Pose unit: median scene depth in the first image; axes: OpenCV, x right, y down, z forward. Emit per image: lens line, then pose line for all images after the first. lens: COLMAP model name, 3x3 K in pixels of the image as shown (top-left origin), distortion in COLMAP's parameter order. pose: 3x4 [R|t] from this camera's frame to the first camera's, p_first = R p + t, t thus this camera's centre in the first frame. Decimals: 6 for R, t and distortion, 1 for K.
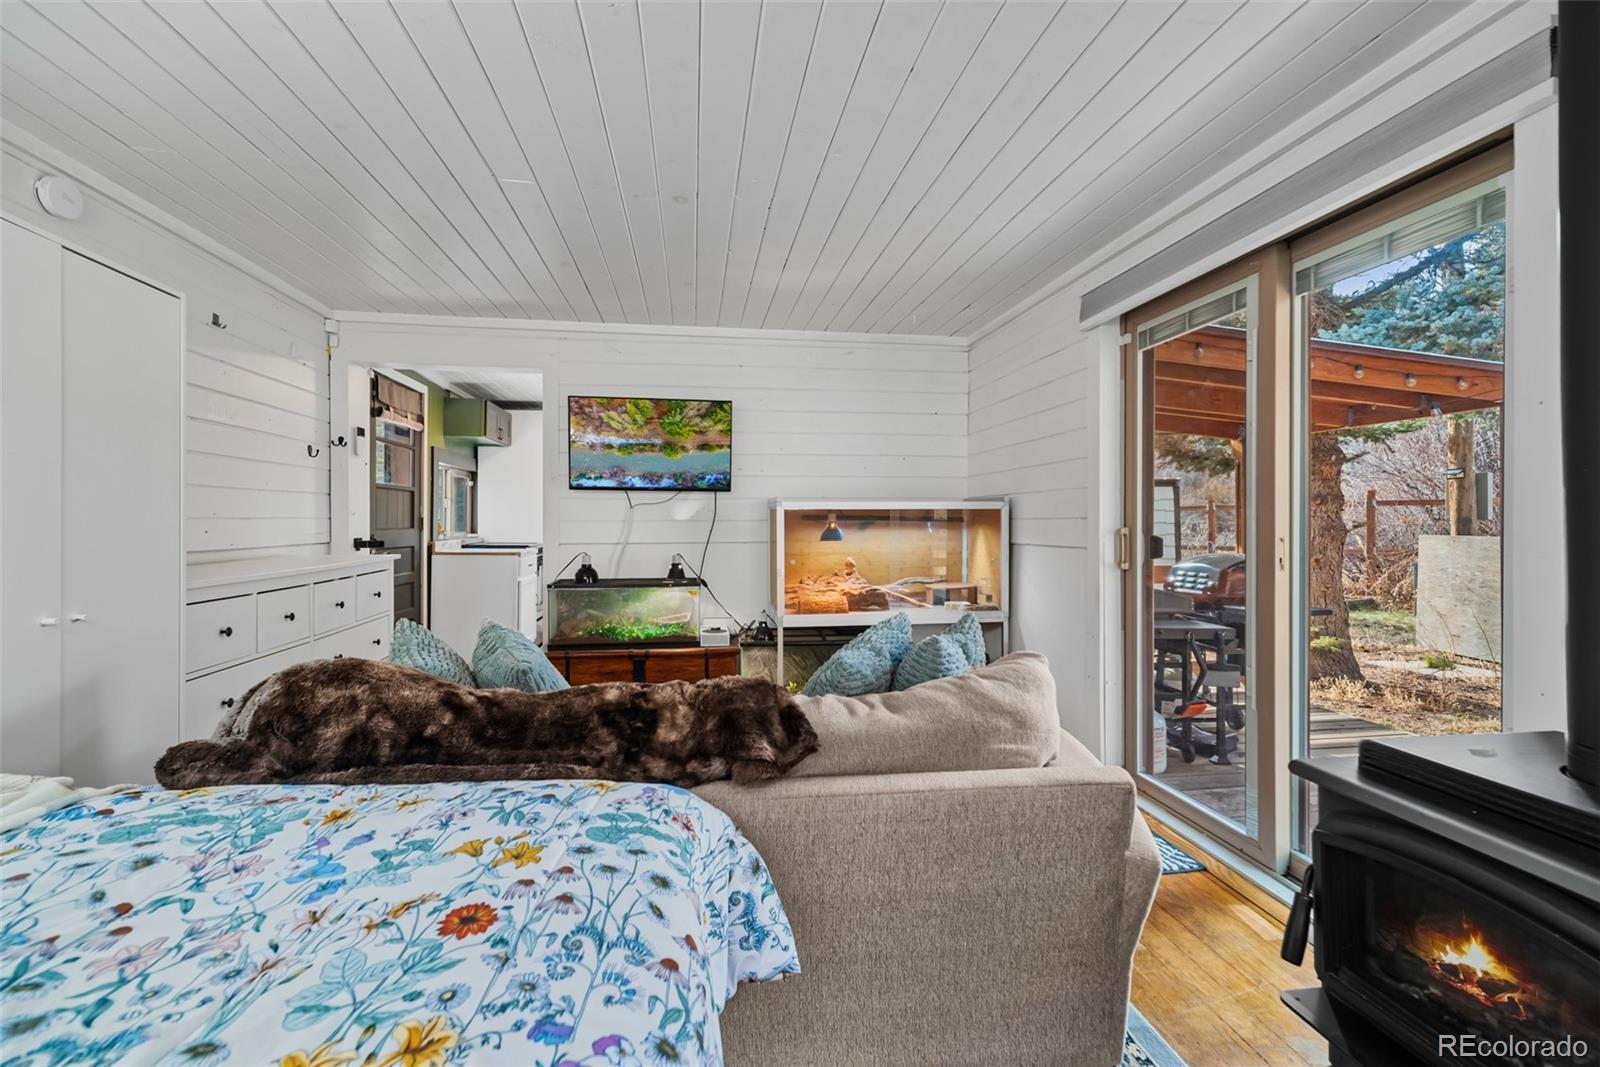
lens RADIAL K [[693.7, 0, 801.4], [0, 693.7, 518.2], [0, 0, 1]] dist [0.006314, 0.000477]
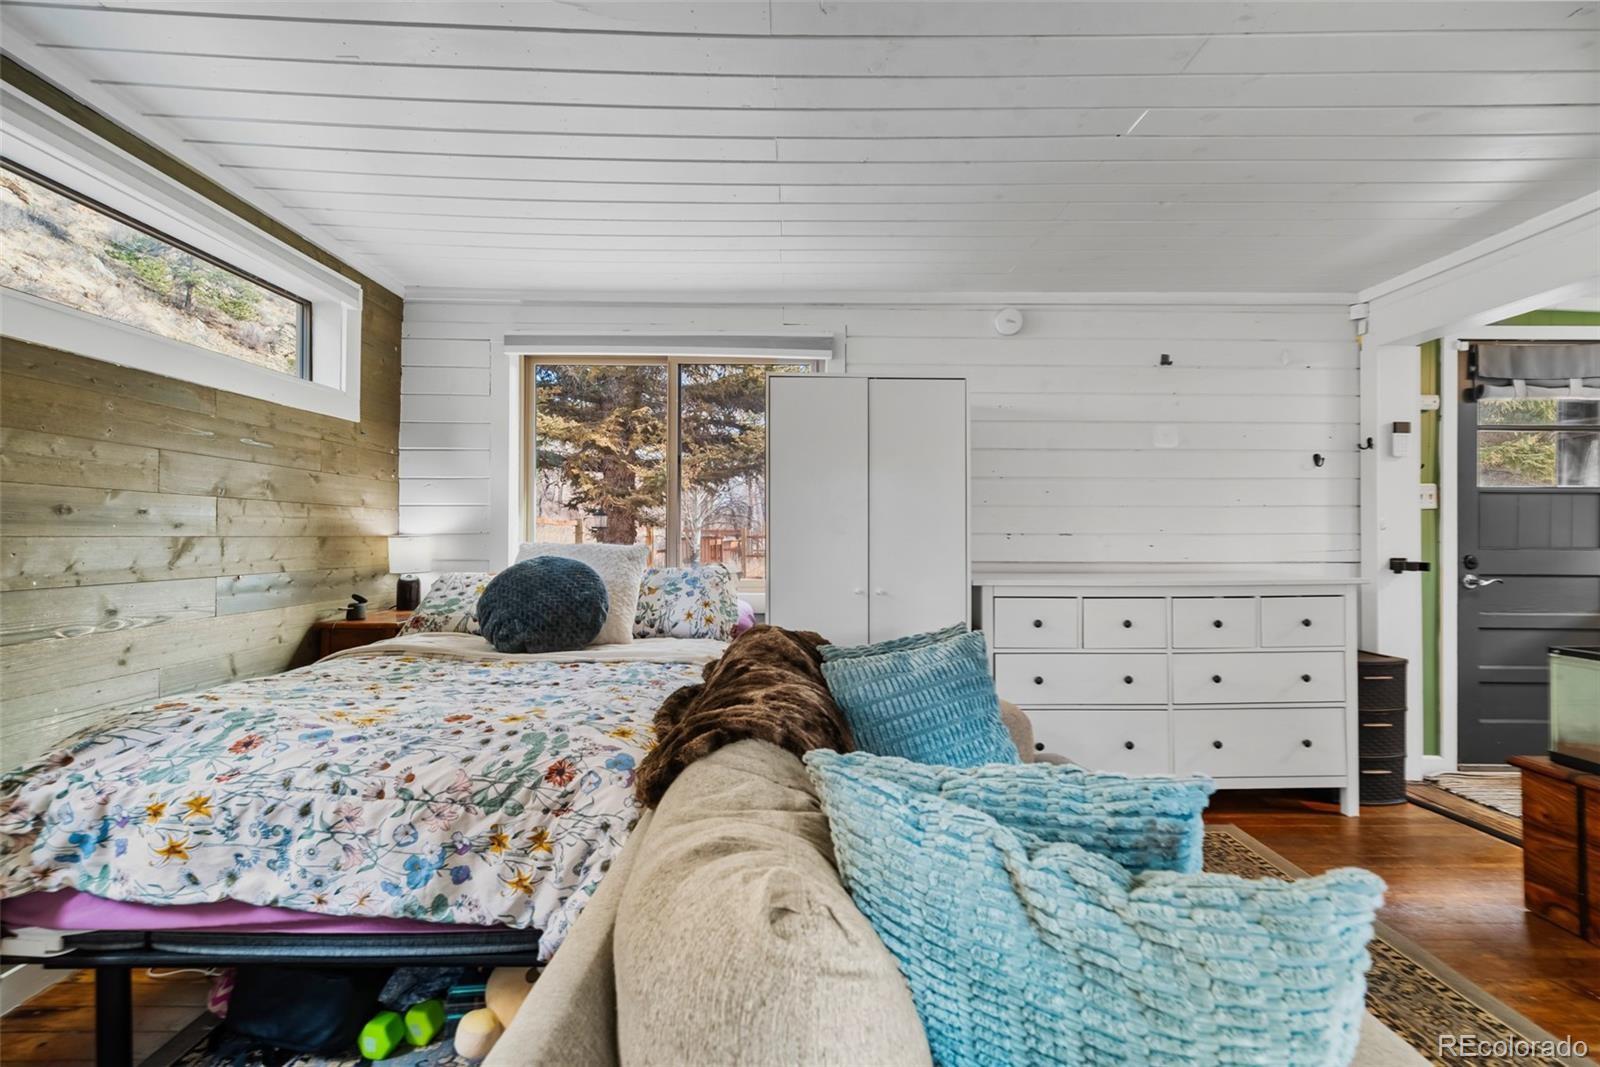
lens RADIAL K [[693.7, 0, 801.6], [0, 693.7, 540.9], [0, 0, 1]] dist [0.006314, 0.000477]
pose [[-0.132379, 0.004244, -0.991190, 0.271972], [0.001620, 0.999990, 0.004065, 0.004208], [0.991198, -0.001067, -0.132385, 0.421221]]
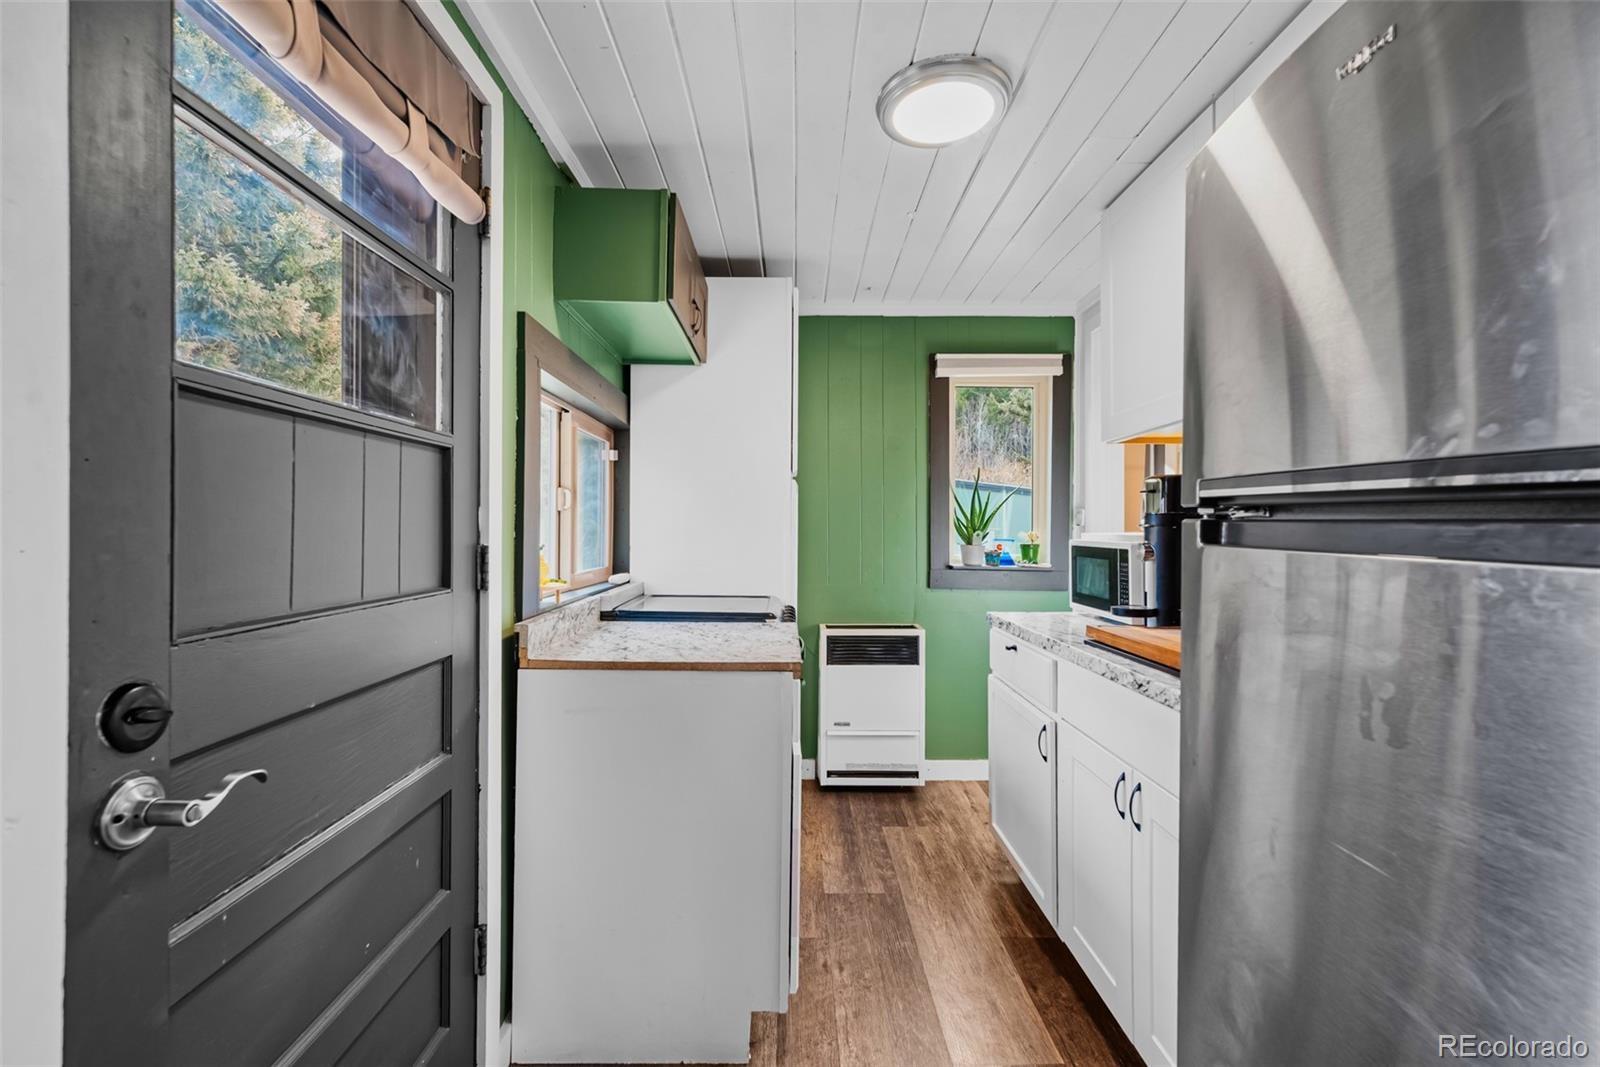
lens RADIAL K [[693.7, 0, 799.1], [0, 693.7, 528.8], [0, 0, 1]] dist [0.006314, 0.000477]
pose [[0.991881, 0.002251, -0.127150, -0.506617], [-0.001635, 0.999986, 0.004946, -0.012352], [0.127159, -0.004698, 0.991871, 0.974310]]
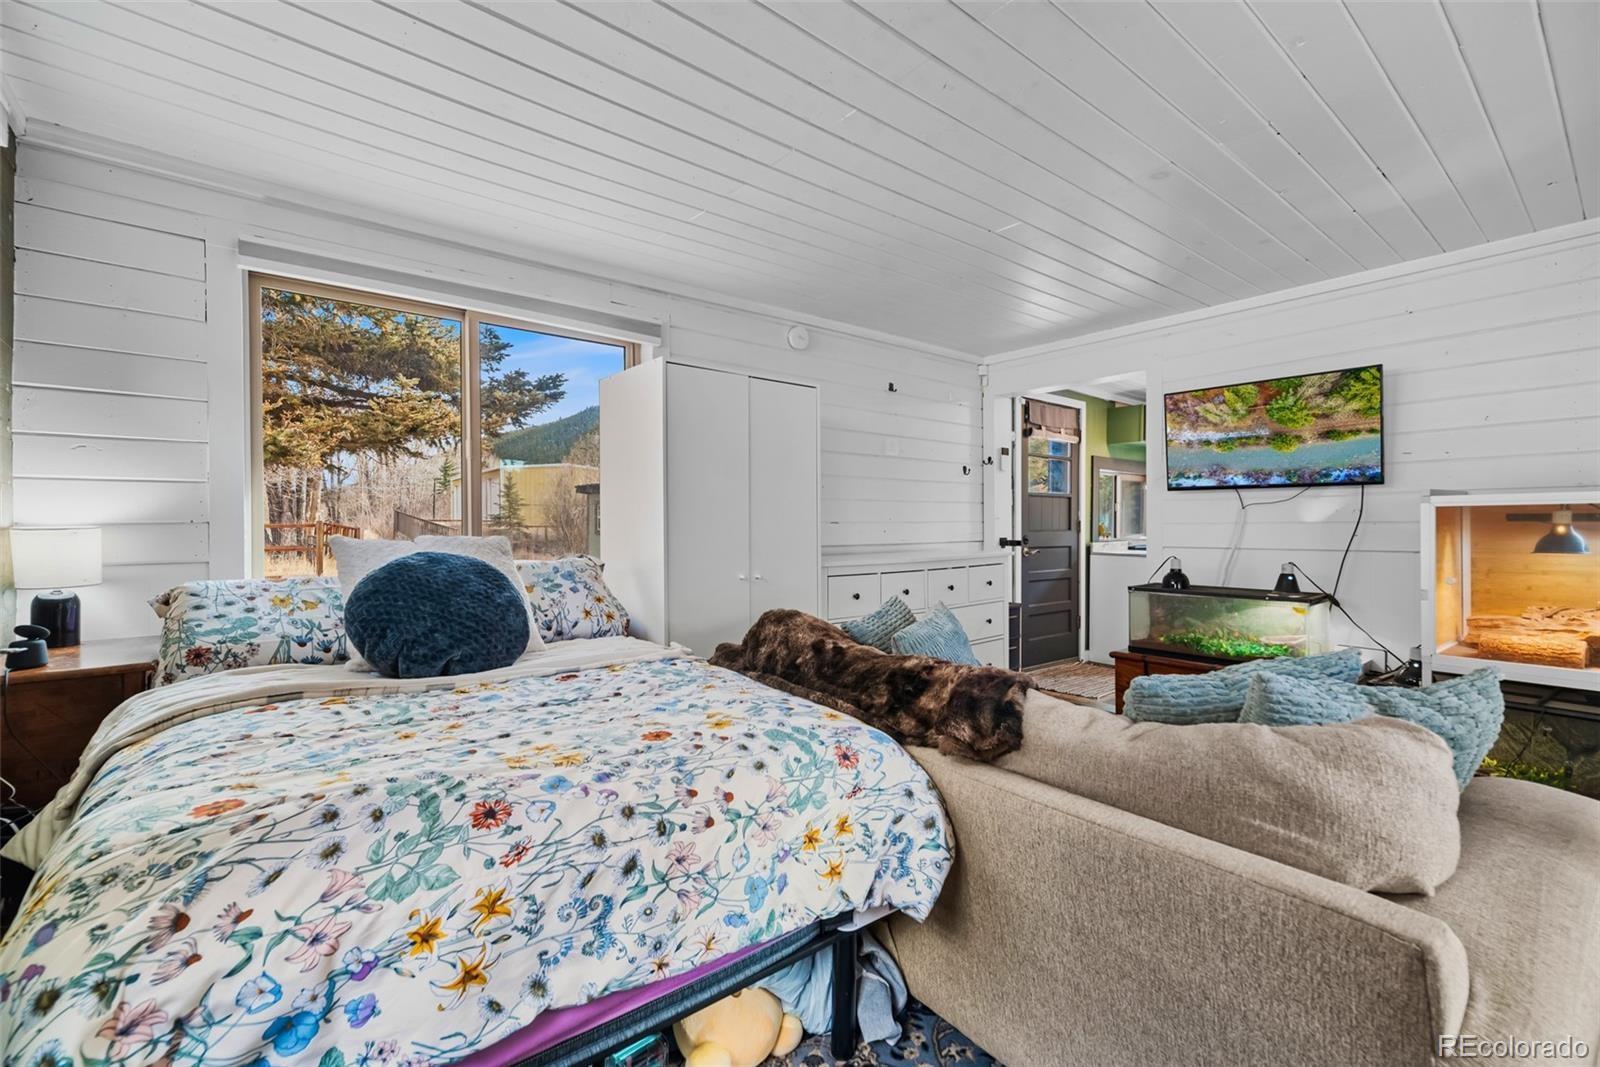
lens RADIAL K [[693.7, 0, 806.7], [0, 693.7, 529.0], [0, 0, 1]] dist [0.006314, 0.000477]
pose [[0.514734, 0.005364, -0.857333, 0.241752], [0.004677, 0.999948, 0.009065, 0.000351], [0.857337, -0.008676, 0.514682, 0.069632]]
